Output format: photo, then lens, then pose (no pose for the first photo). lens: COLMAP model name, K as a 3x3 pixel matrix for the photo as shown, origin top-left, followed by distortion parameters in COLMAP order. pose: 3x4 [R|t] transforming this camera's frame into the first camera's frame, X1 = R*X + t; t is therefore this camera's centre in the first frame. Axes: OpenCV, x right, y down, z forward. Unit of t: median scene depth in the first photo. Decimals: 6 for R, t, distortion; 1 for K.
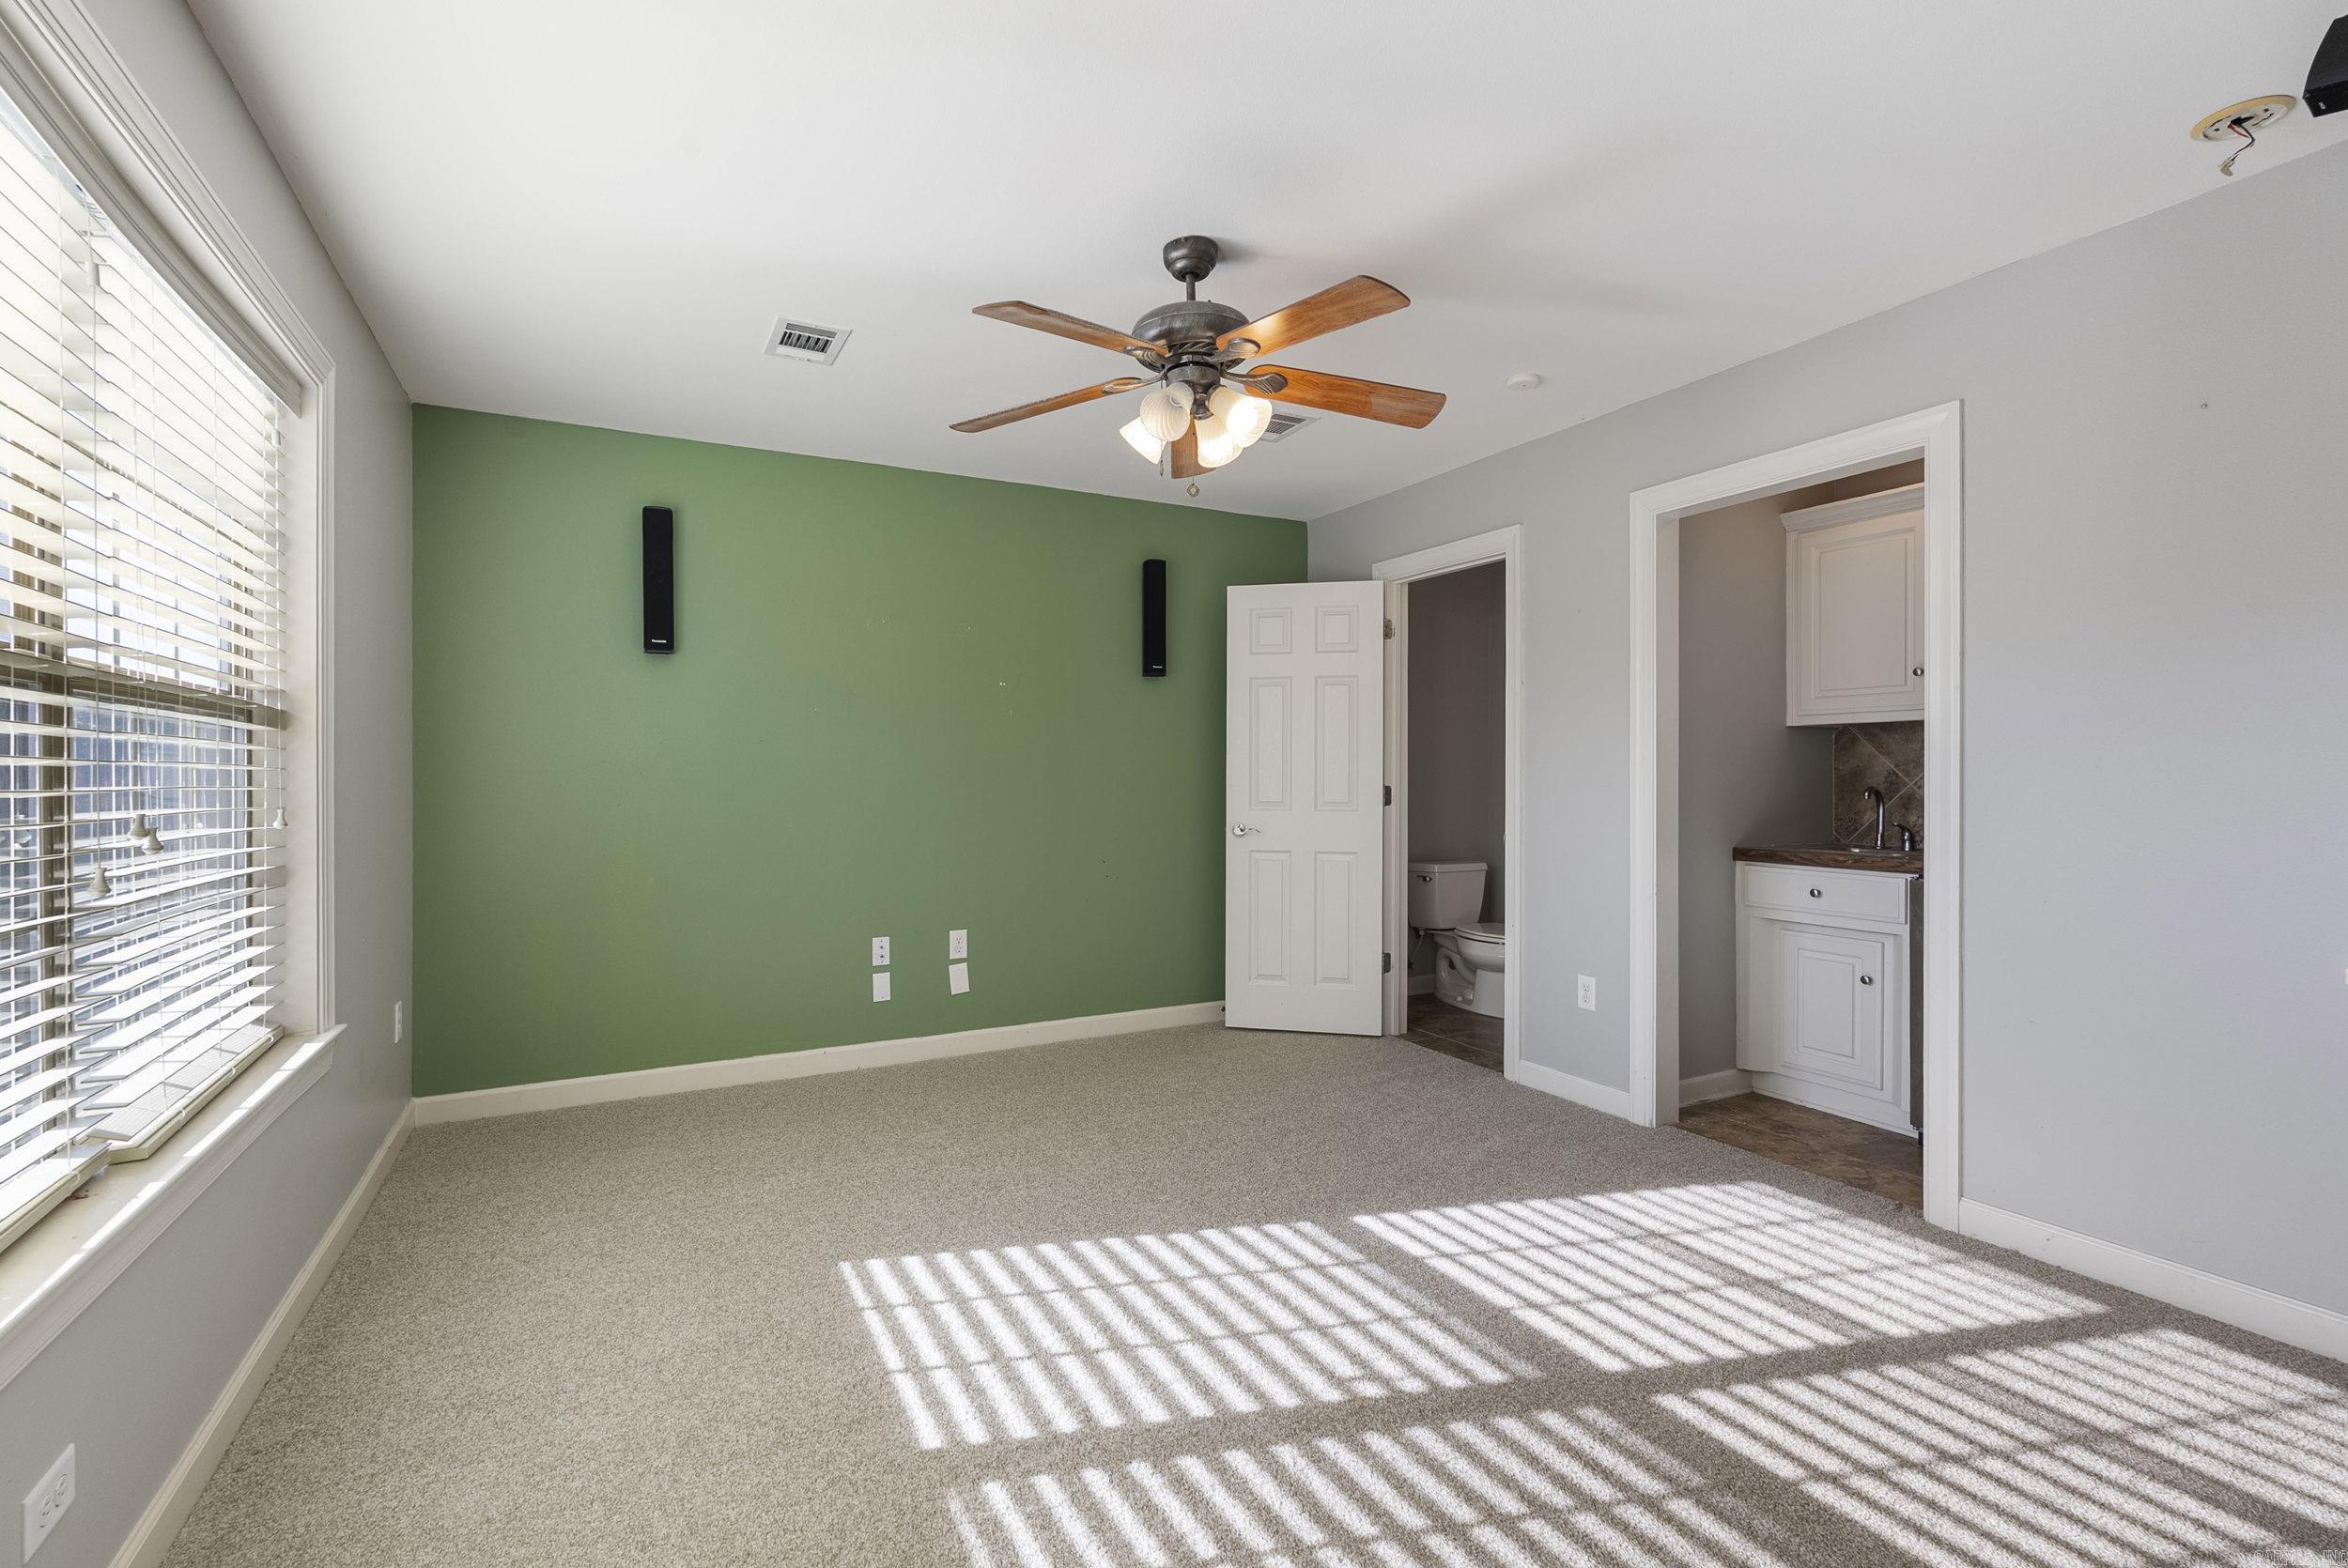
lens RADIAL K [[1039.9, 0, 1175.9], [0, 1039.9, 780.3], [0, 0, 1]] dist [-0.005086, 0.000509]
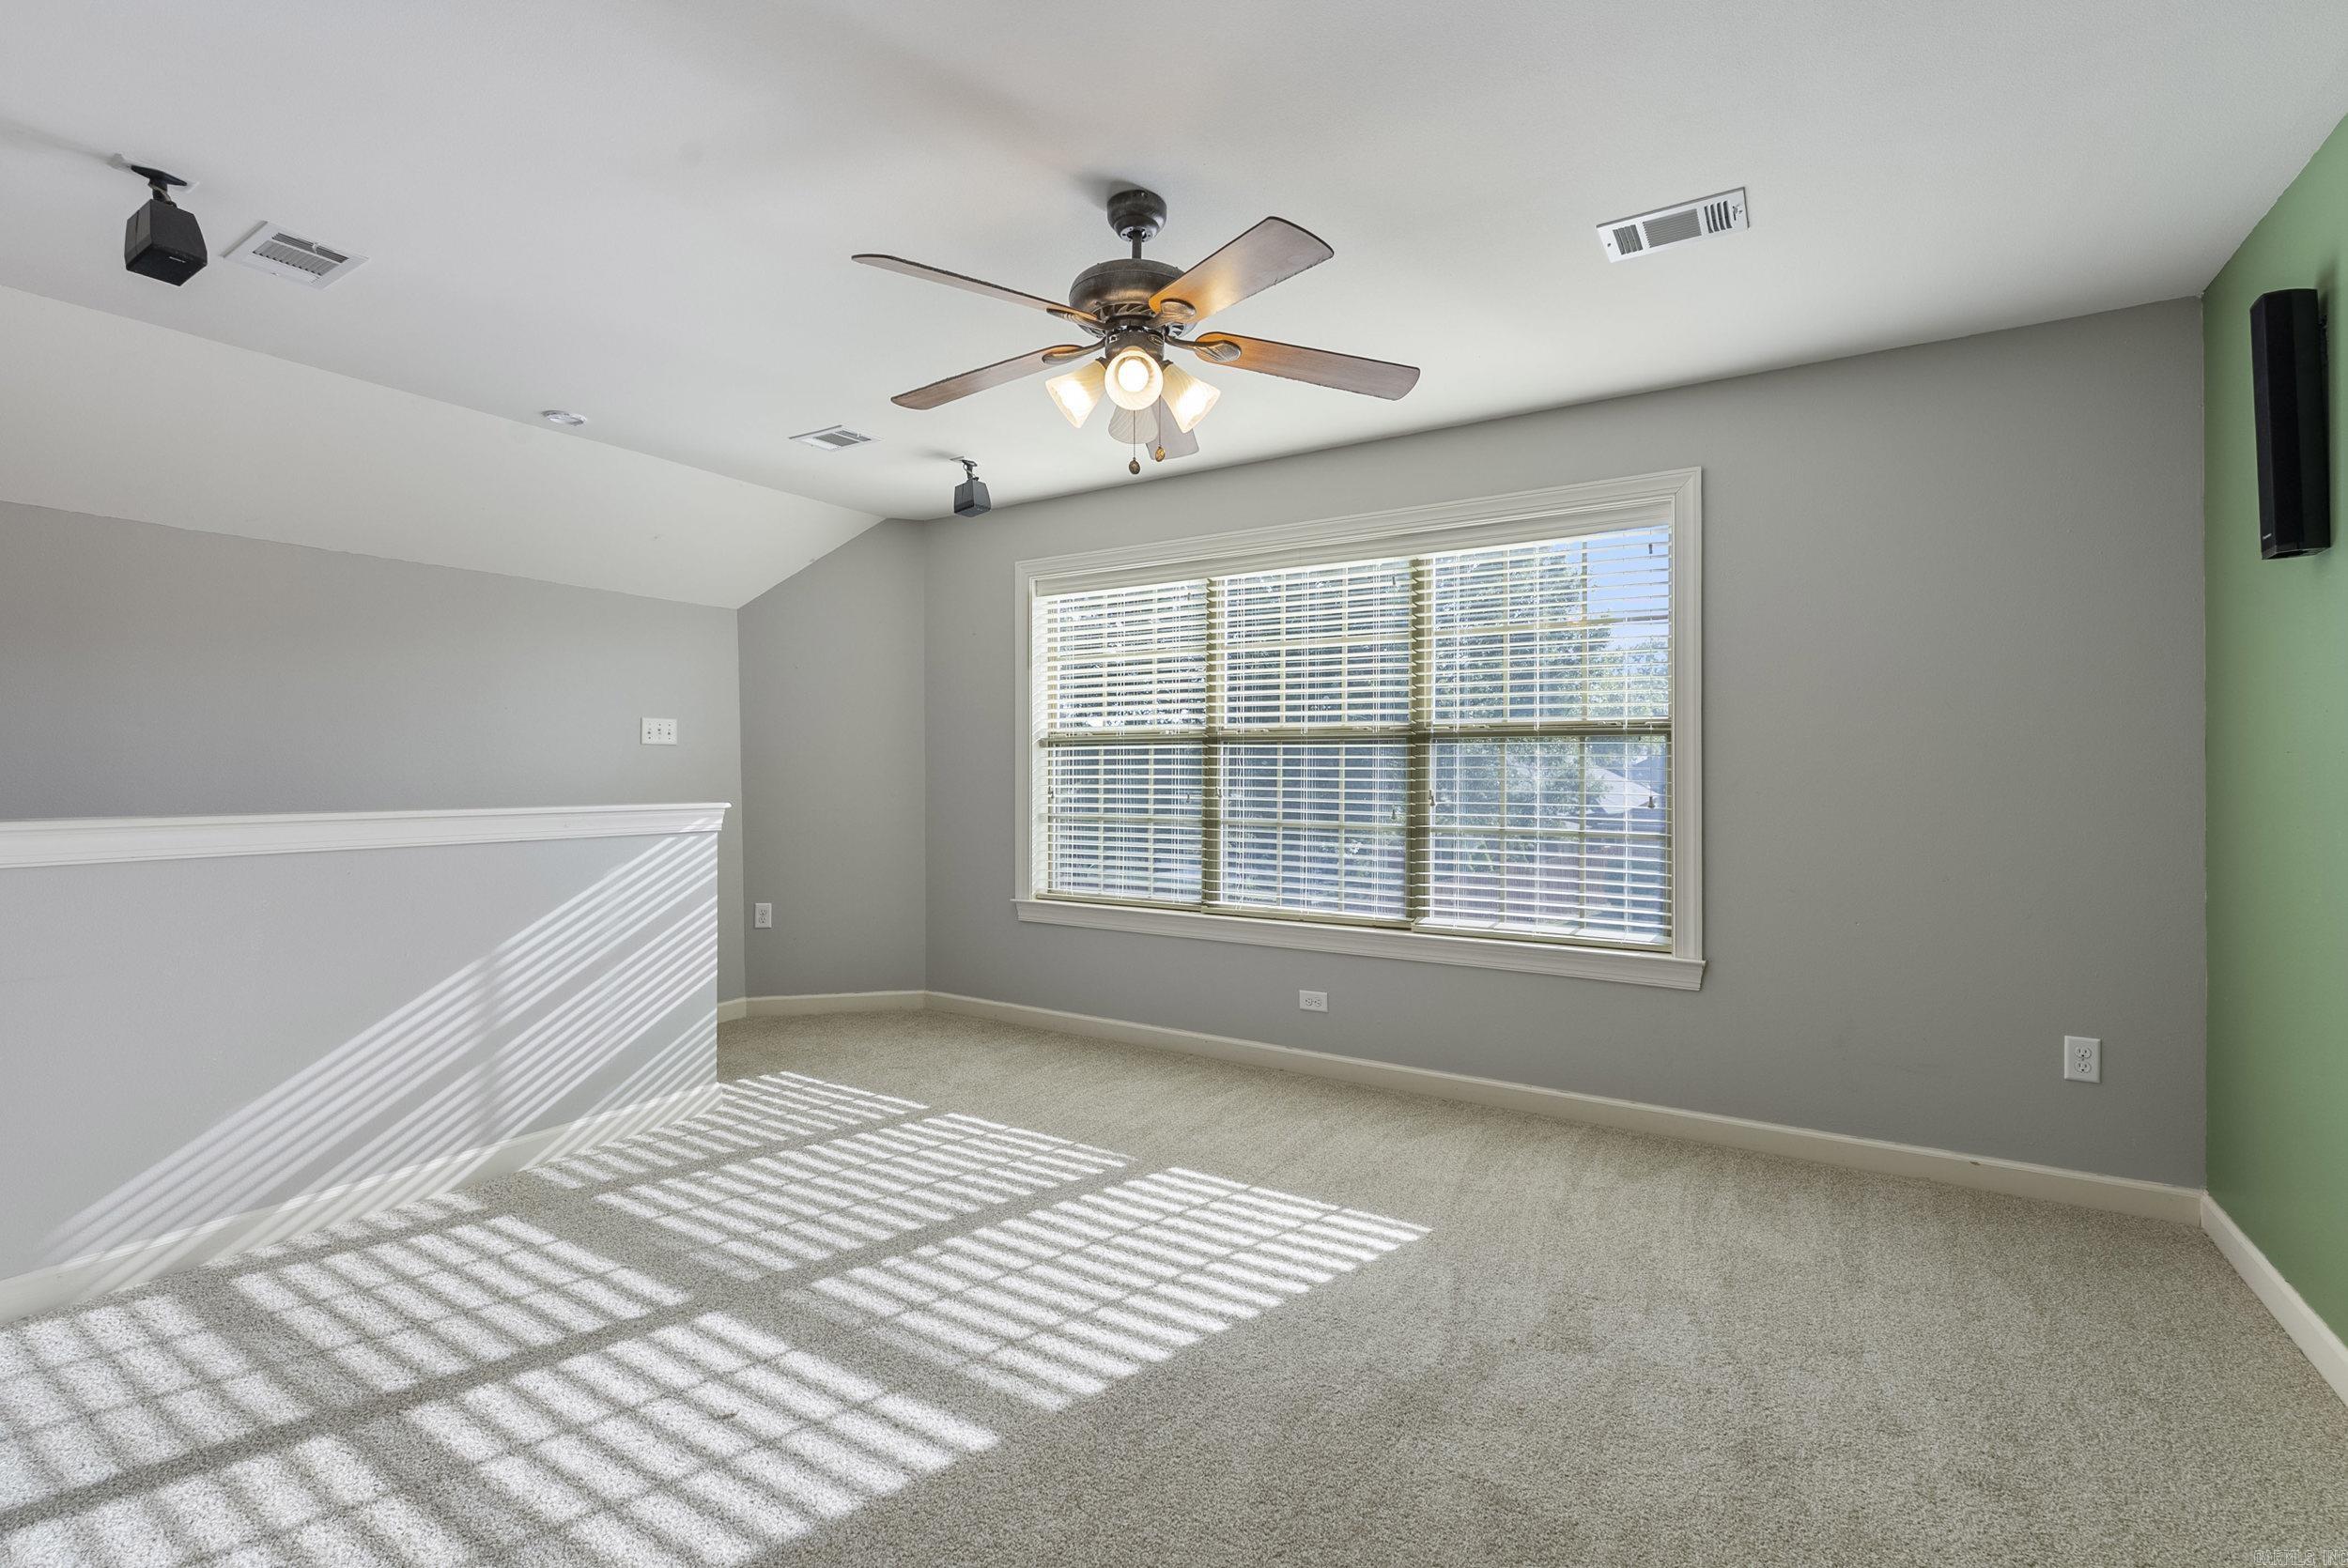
lens RADIAL K [[1039.9, 0, 1179.3], [0, 1039.9, 774.3], [0, 0, 1]] dist [-0.005086, 0.000509]
pose [[-0.866246, 0.003839, -0.499603, 0.518194], [0.000083, 0.999972, 0.007540, -0.016804], [0.499618, 0.006490, -0.866221, 2.119007]]
